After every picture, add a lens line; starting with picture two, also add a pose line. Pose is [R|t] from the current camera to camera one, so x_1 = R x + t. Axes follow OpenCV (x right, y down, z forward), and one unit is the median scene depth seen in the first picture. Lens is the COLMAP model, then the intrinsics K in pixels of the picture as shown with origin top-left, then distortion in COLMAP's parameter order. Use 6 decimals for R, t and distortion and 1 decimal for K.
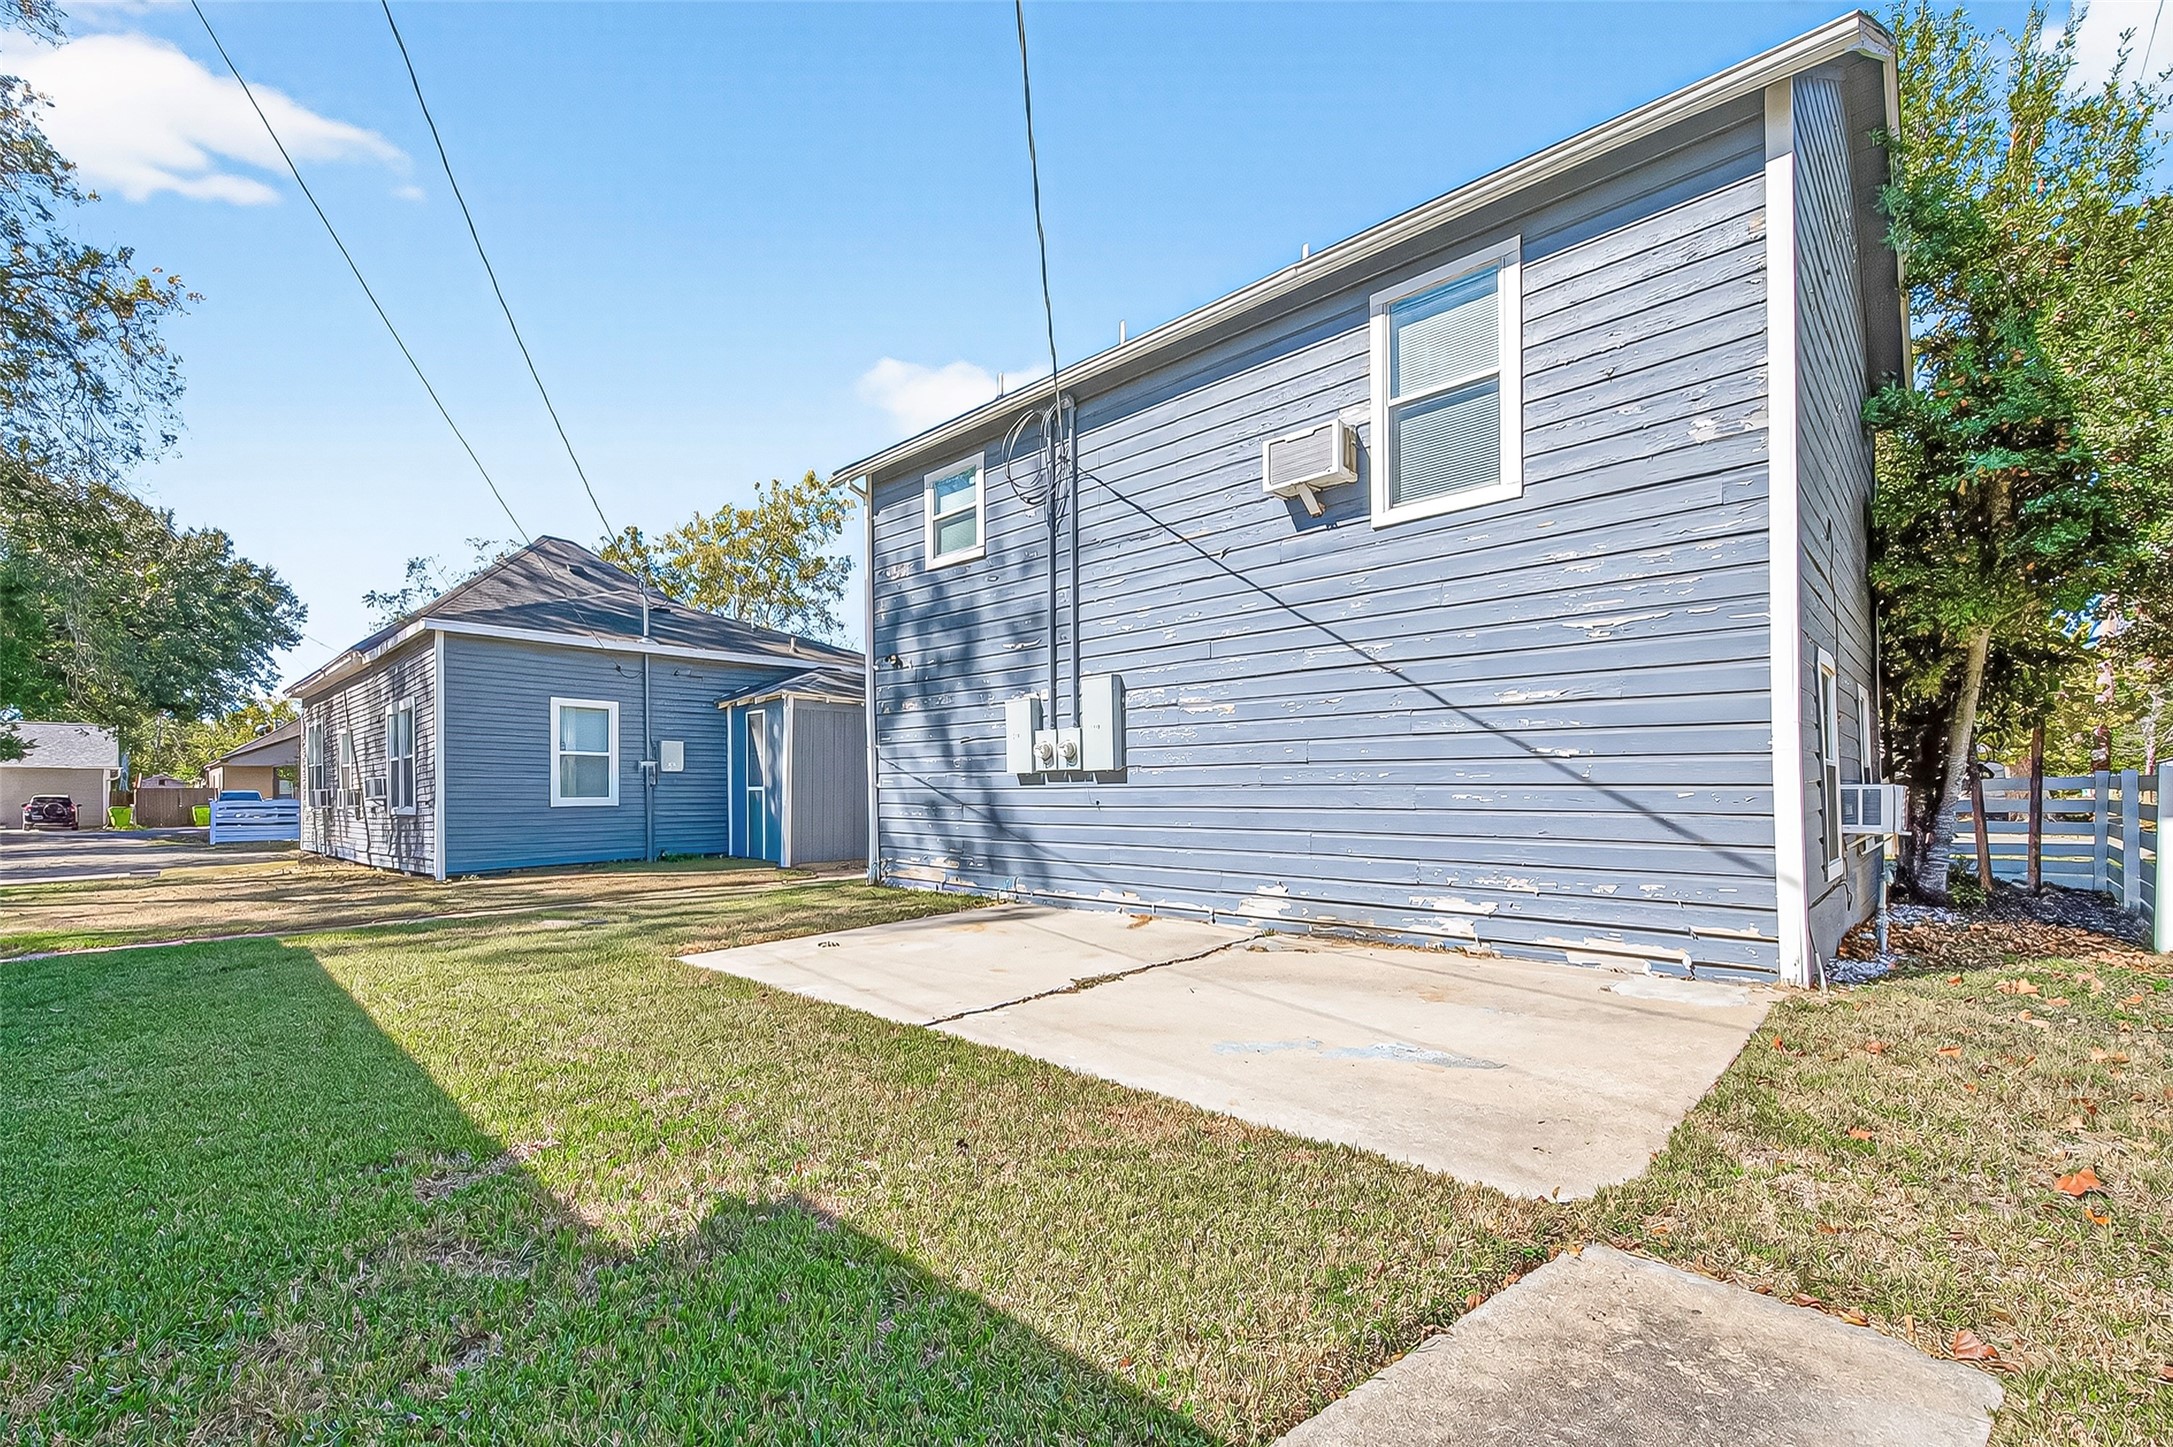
lens RADIAL K [[879.6, 0, 1072.2], [0, 879.6, 792.9], [0, 0, 1]] dist [0.006238, -0.000038]
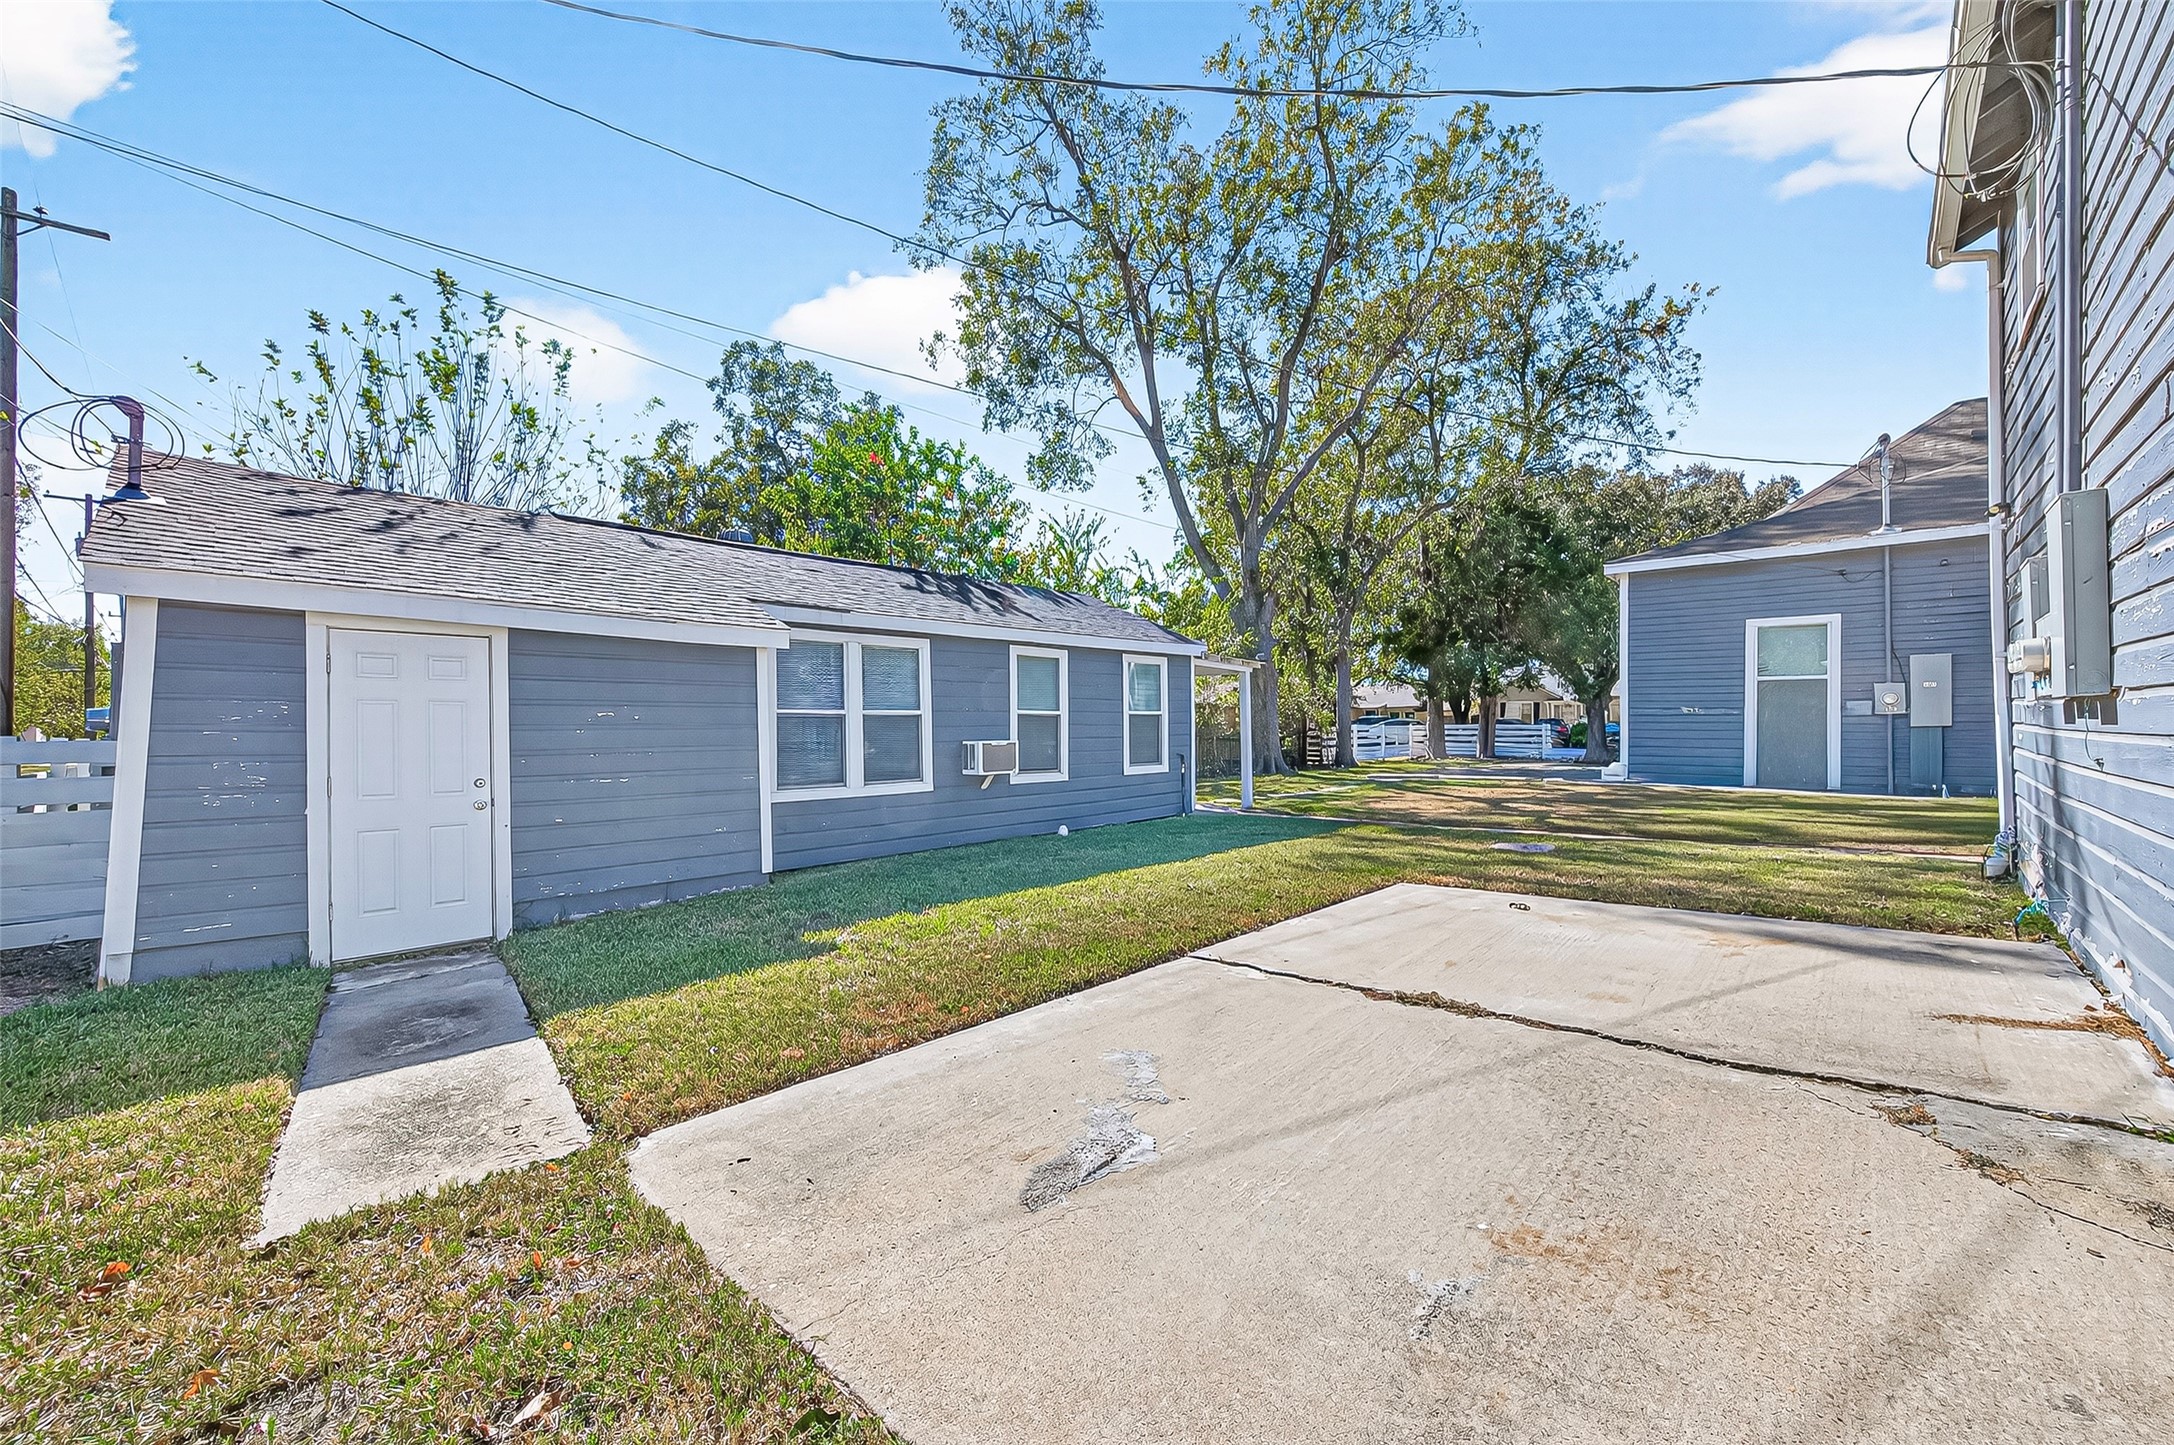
lens RADIAL K [[880.0, 0, 1085.7], [0, 880.0, 721.2], [0, 0, 1]] dist [0.006238, -0.000038]
pose [[0.040923, 0.005236, -0.999149, 0.762592], [0.004133, 0.999977, 0.005410, -0.026737], [0.999154, -0.004351, 0.040900, 0.692926]]
